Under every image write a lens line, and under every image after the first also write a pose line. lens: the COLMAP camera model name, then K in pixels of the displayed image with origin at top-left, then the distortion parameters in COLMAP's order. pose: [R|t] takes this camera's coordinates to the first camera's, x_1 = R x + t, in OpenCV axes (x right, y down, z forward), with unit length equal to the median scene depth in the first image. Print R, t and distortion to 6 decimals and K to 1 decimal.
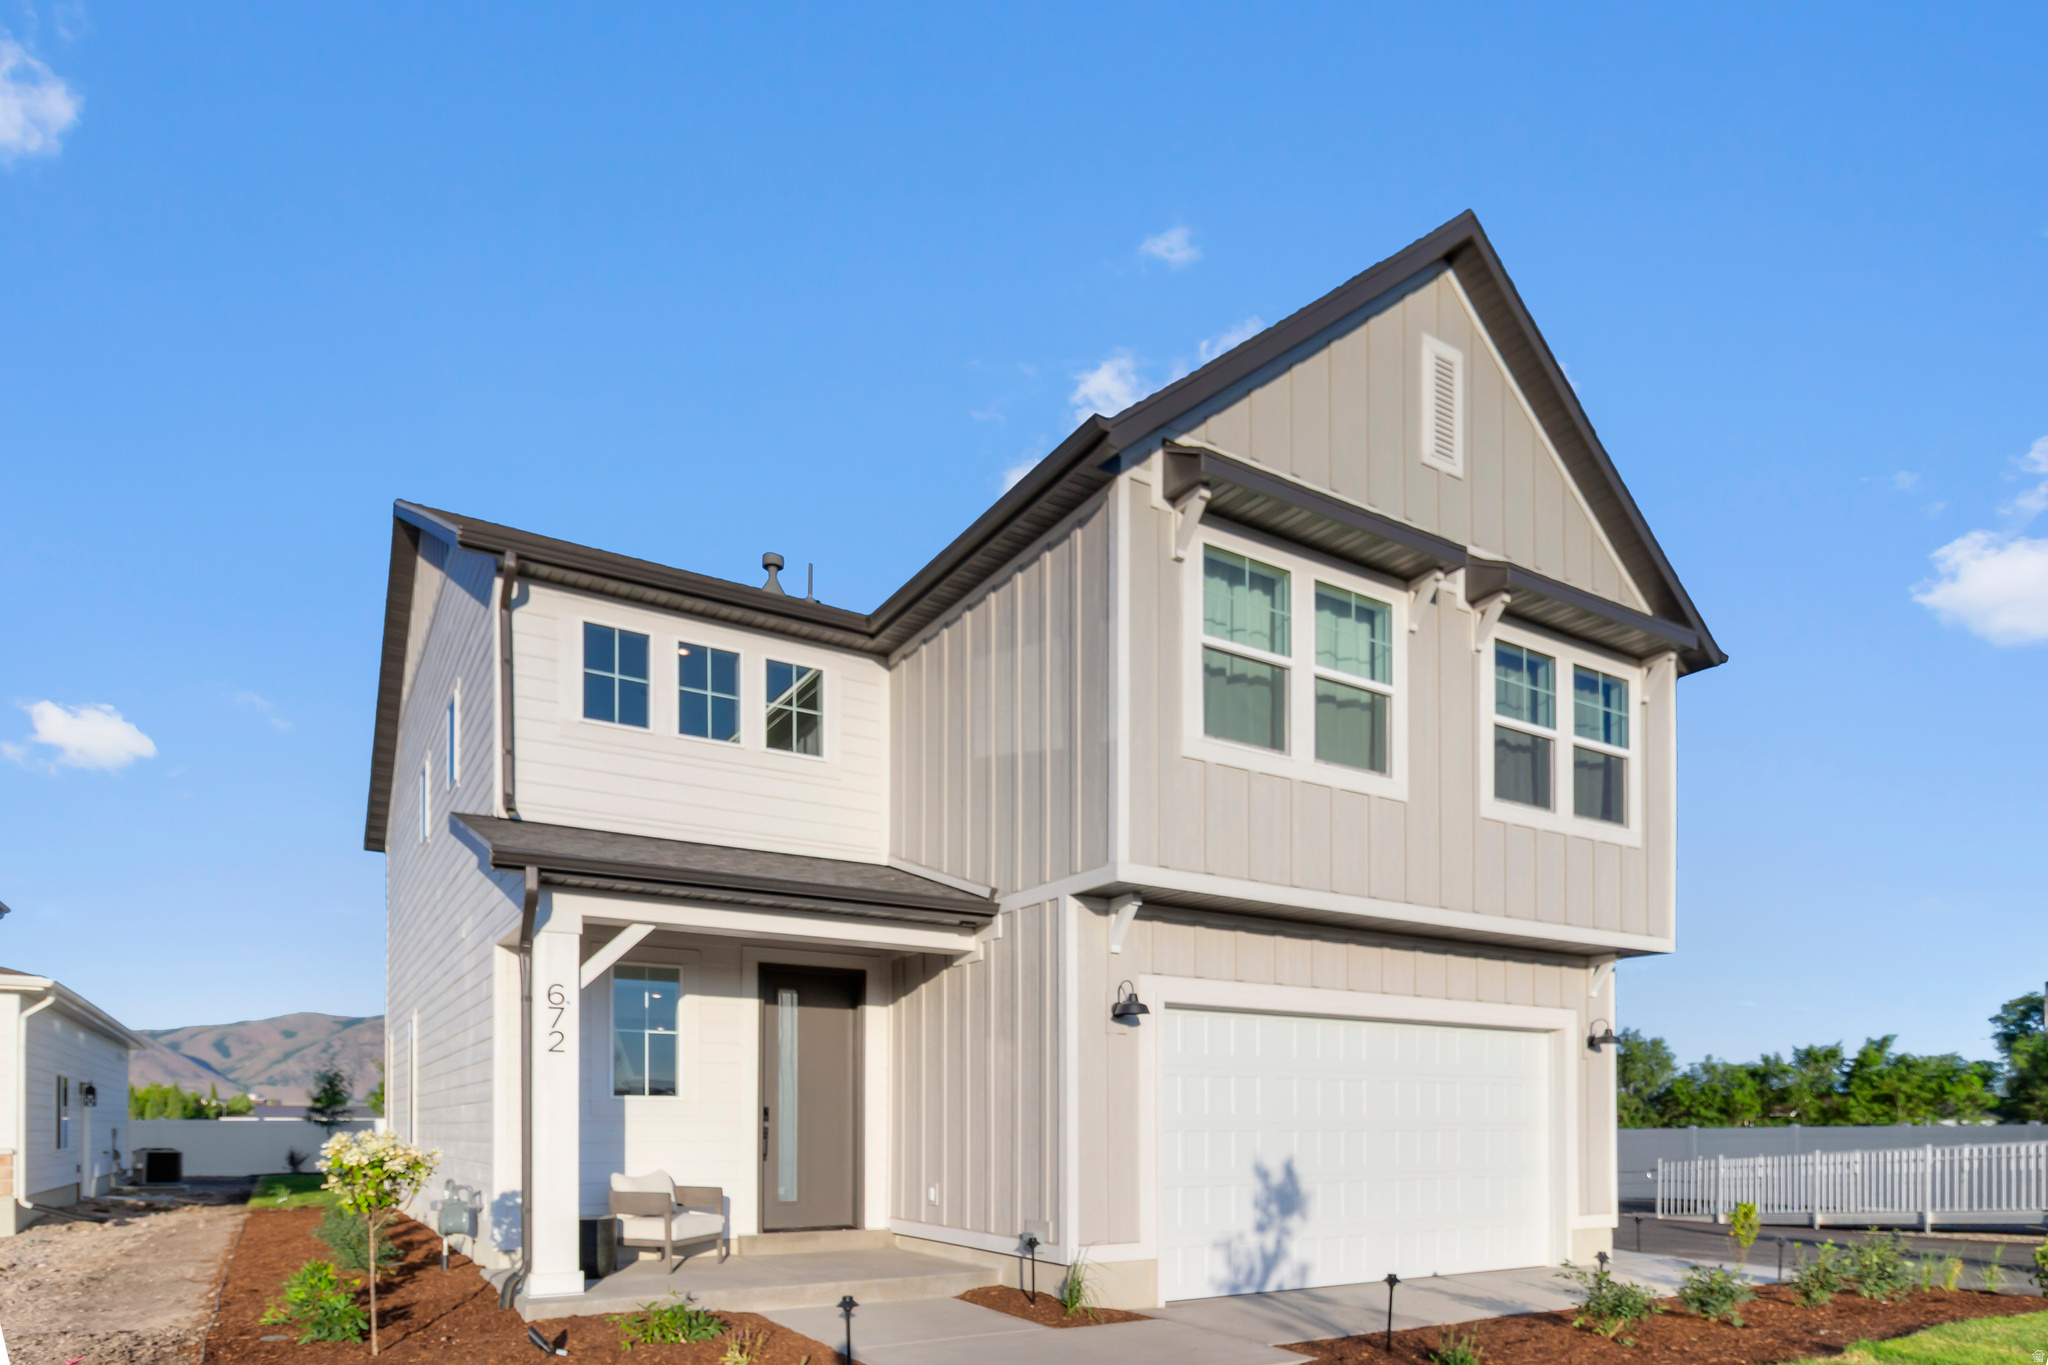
lens RADIAL K [[1113.7, 0, 1024.4], [0, 1113.7, 829.6], [0, 0, 1]] dist [0.000981, -0.000507]
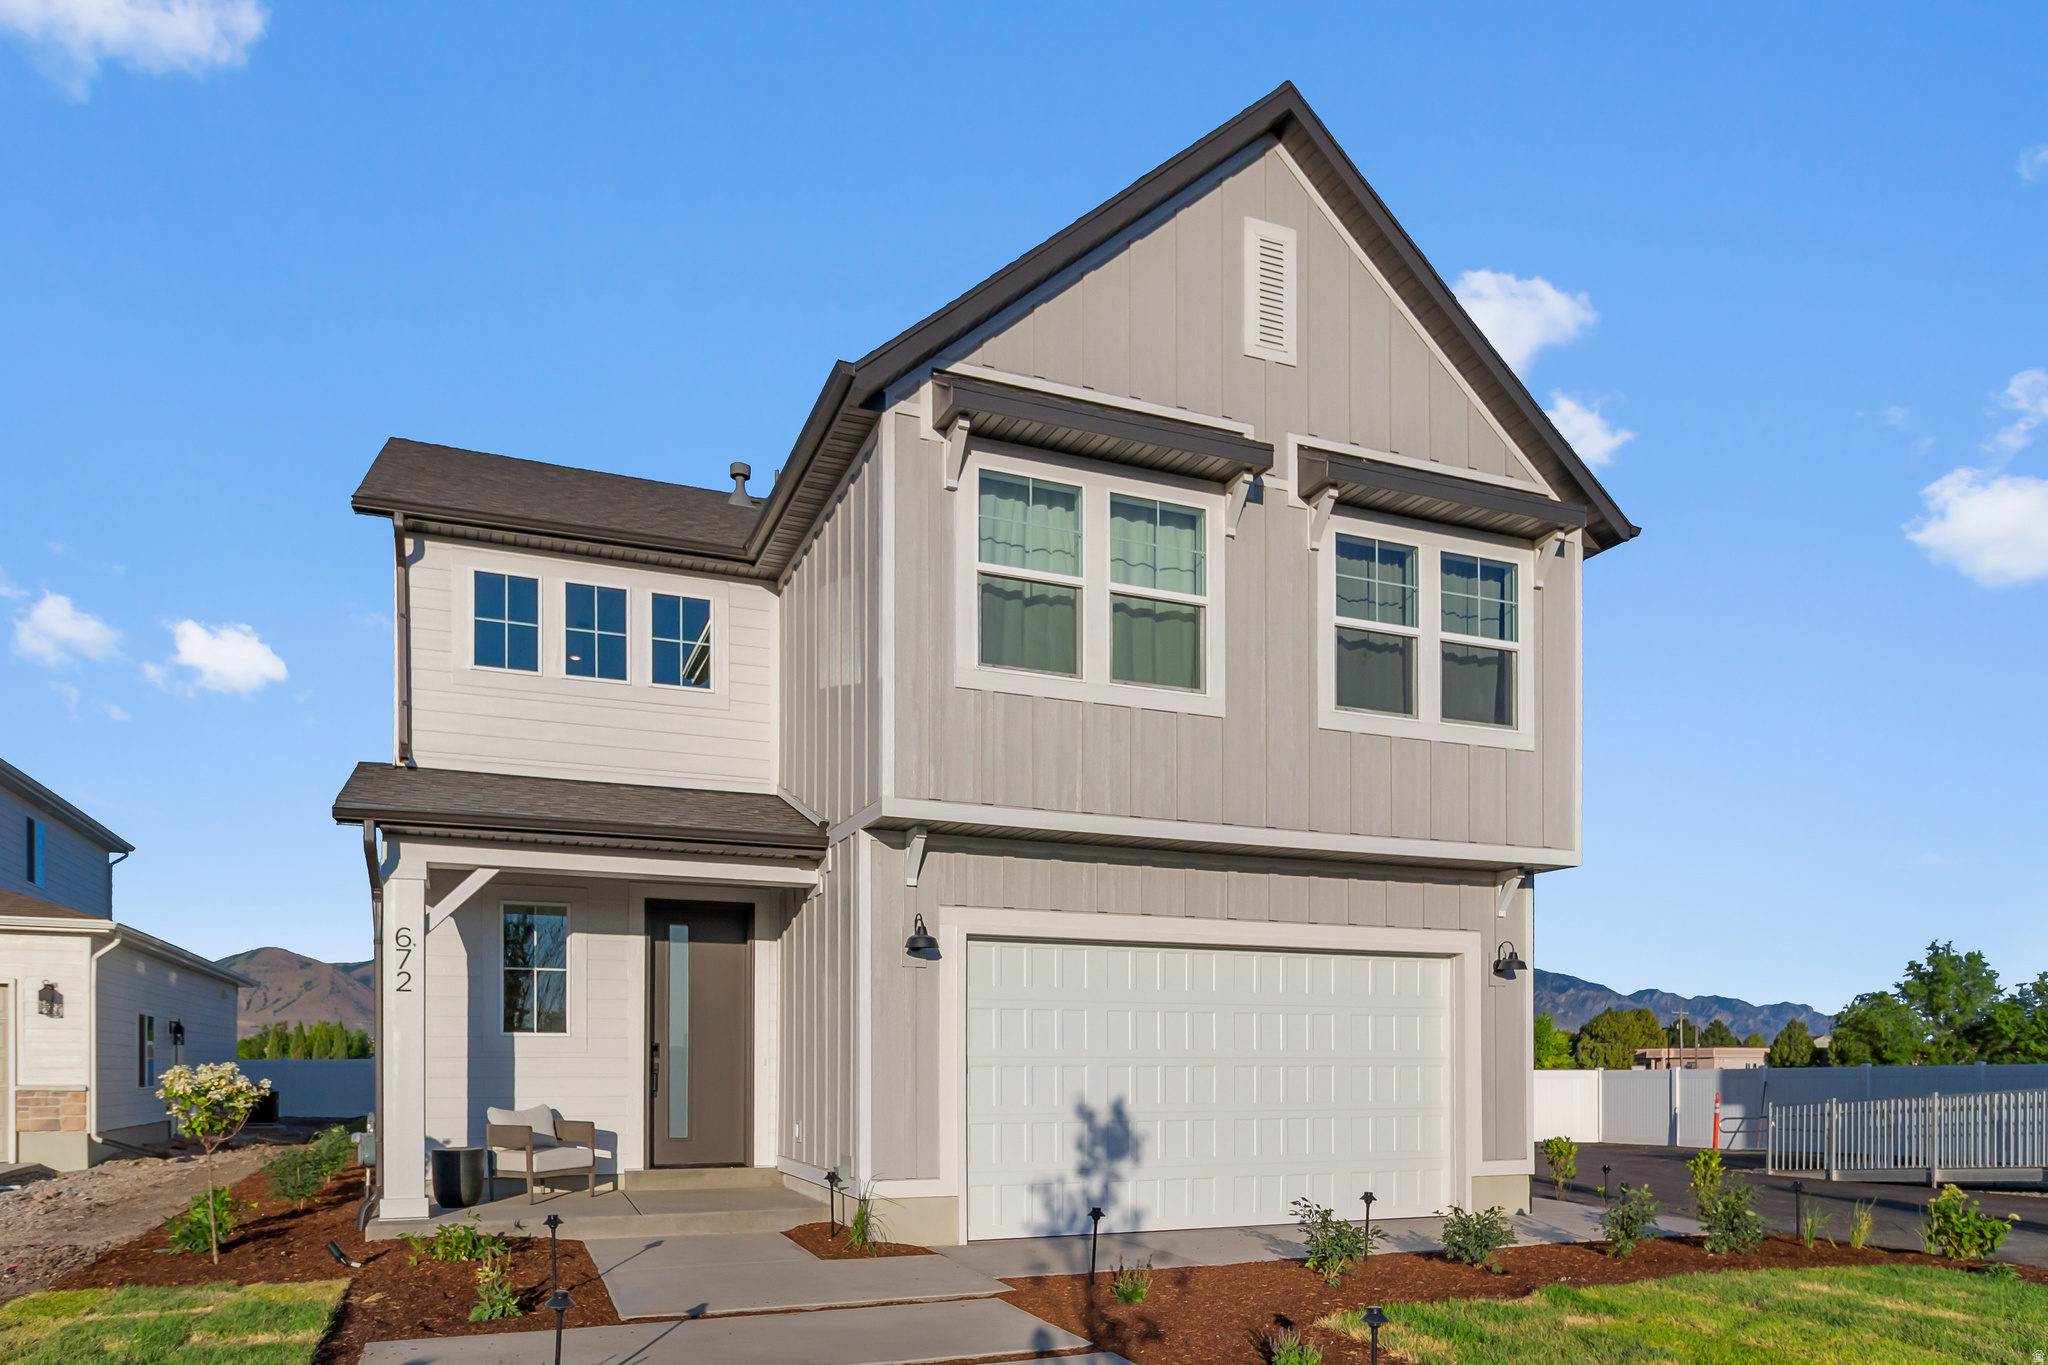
lens RADIAL K [[1341.5, 0, 1024.0], [0, 1341.5, 682.5], [0, 0, 1]] dist [-0.002705, 0.000041]
pose [[0.982701, -0.050860, -0.178078, 0.349106], [0.047342, 0.998592, -0.023949, -0.032419], [0.179045, 0.015105, 0.983725, -0.141665]]
